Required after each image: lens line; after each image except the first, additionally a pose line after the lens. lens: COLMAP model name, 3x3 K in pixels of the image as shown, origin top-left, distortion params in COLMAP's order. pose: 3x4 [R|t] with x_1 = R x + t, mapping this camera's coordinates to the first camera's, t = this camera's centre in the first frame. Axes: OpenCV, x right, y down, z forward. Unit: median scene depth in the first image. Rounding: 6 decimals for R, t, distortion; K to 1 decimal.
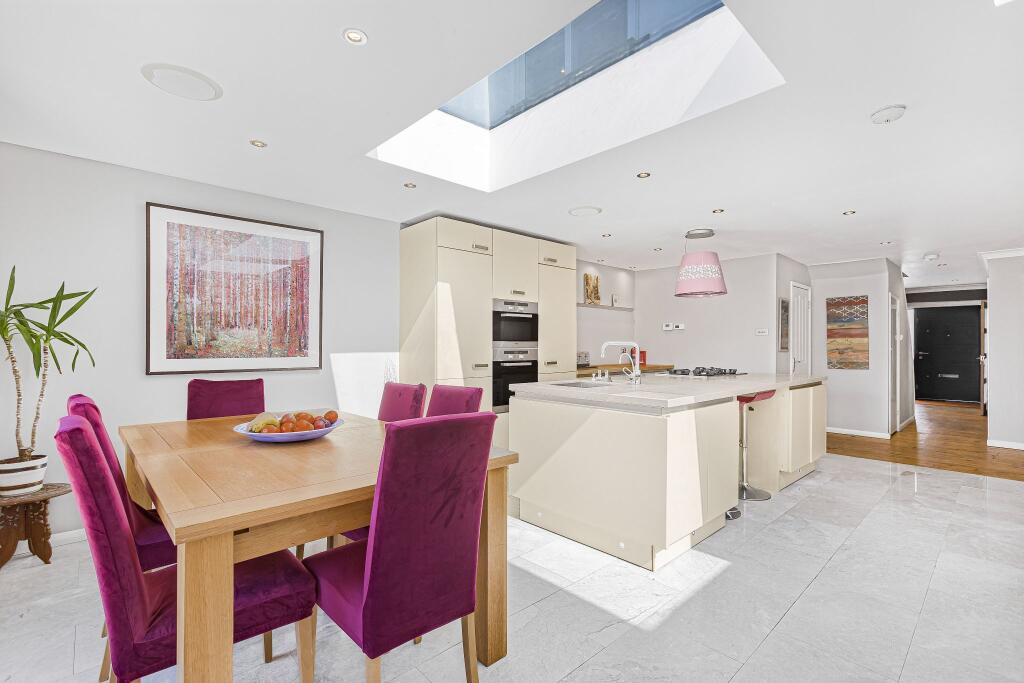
lens RADIAL K [[457.1, 0, 513.4], [0, 457.1, 344.9], [0, 0, 1]] dist [-0.001282, 0.000516]
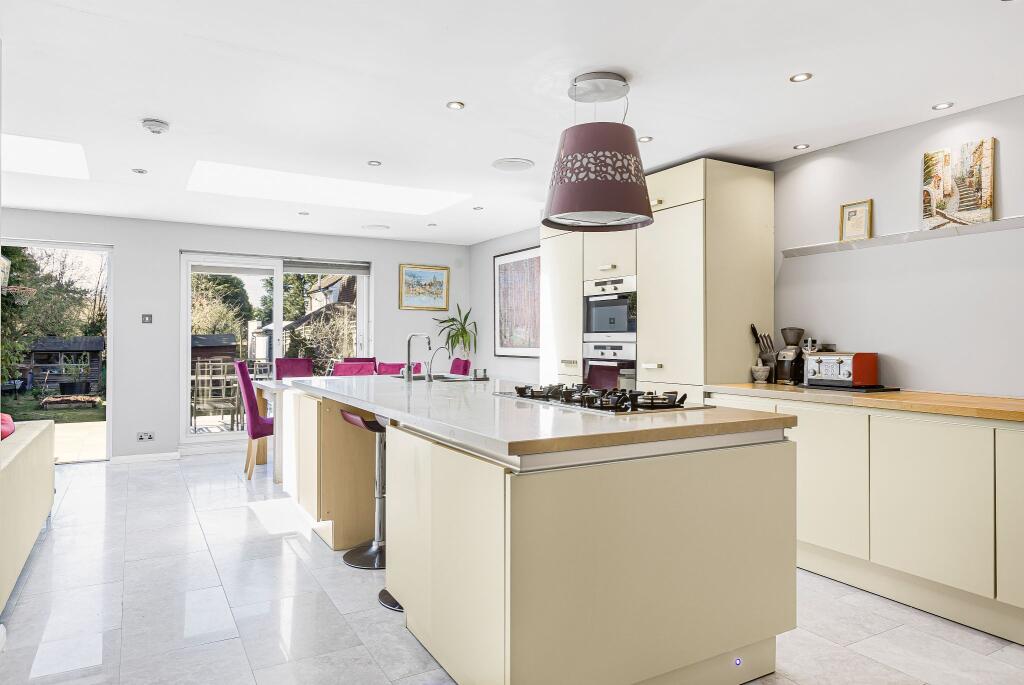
lens RADIAL K [[654.1, 0, 510.1], [0, 654.1, 333.0], [0, 0, 1]] dist [0.022713, 0.001149]
pose [[-0.225278, -0.014659, -0.974184, 1.038272], [-0.006730, 0.999886, -0.013489, 0.007010], [0.974271, 0.003517, -0.225351, 1.047969]]
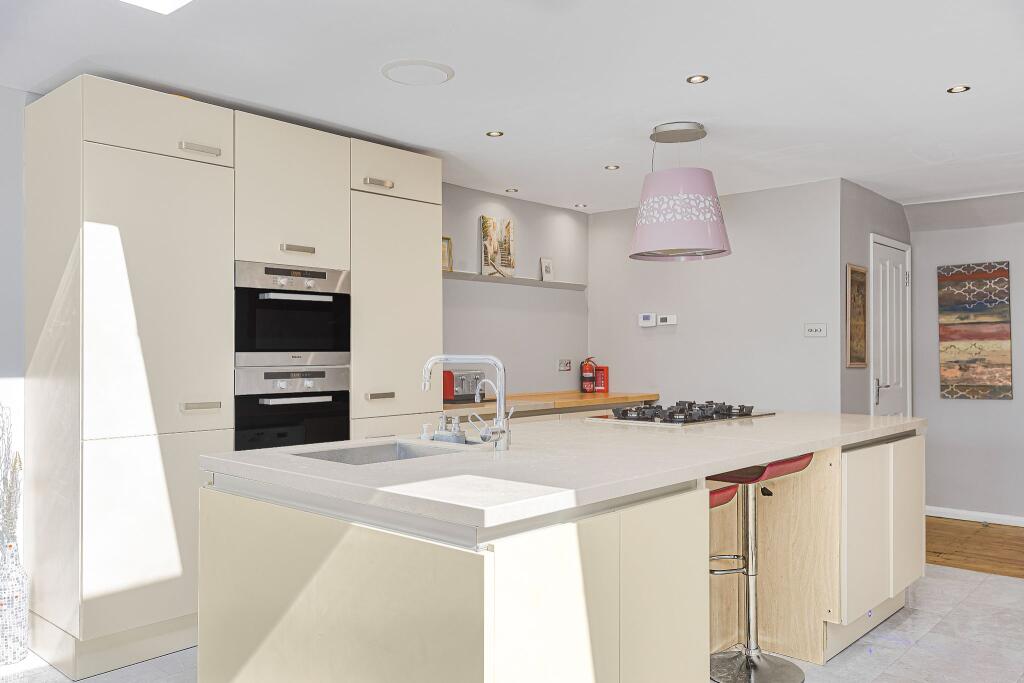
lens RADIAL K [[793.7, 0, 508.9], [0, 793.7, 342.5], [0, 0, 1]] dist [0.010642, -0.012102]
pose [[0.996688, -0.003626, 0.081243, 0.153843], [0.004511, 0.999933, -0.010707, -0.007424], [-0.081198, 0.011038, 0.996637, 0.159500]]
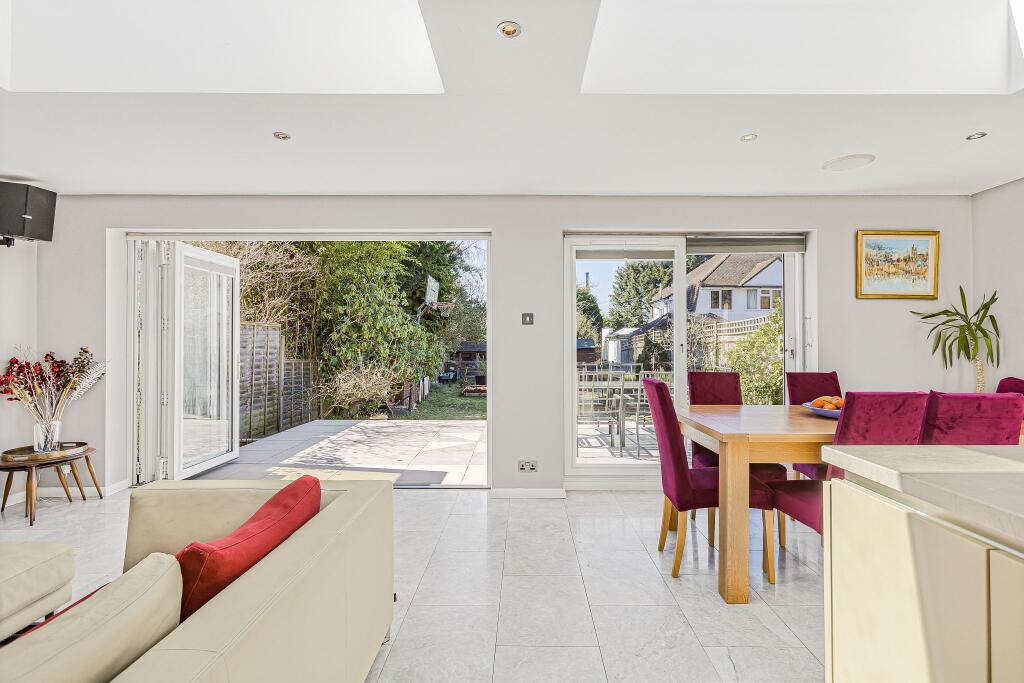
lens RADIAL K [[508.8, 0, 512.9], [0, 508.8, 339.5], [0, 0, 1]] dist [0.002461, 0.000138]
pose [[-0.694912, -0.008991, -0.719039, 0.491561], [-0.005941, 0.999959, -0.006762, 0.004436], [0.719070, -0.000427, -0.694937, 0.566788]]
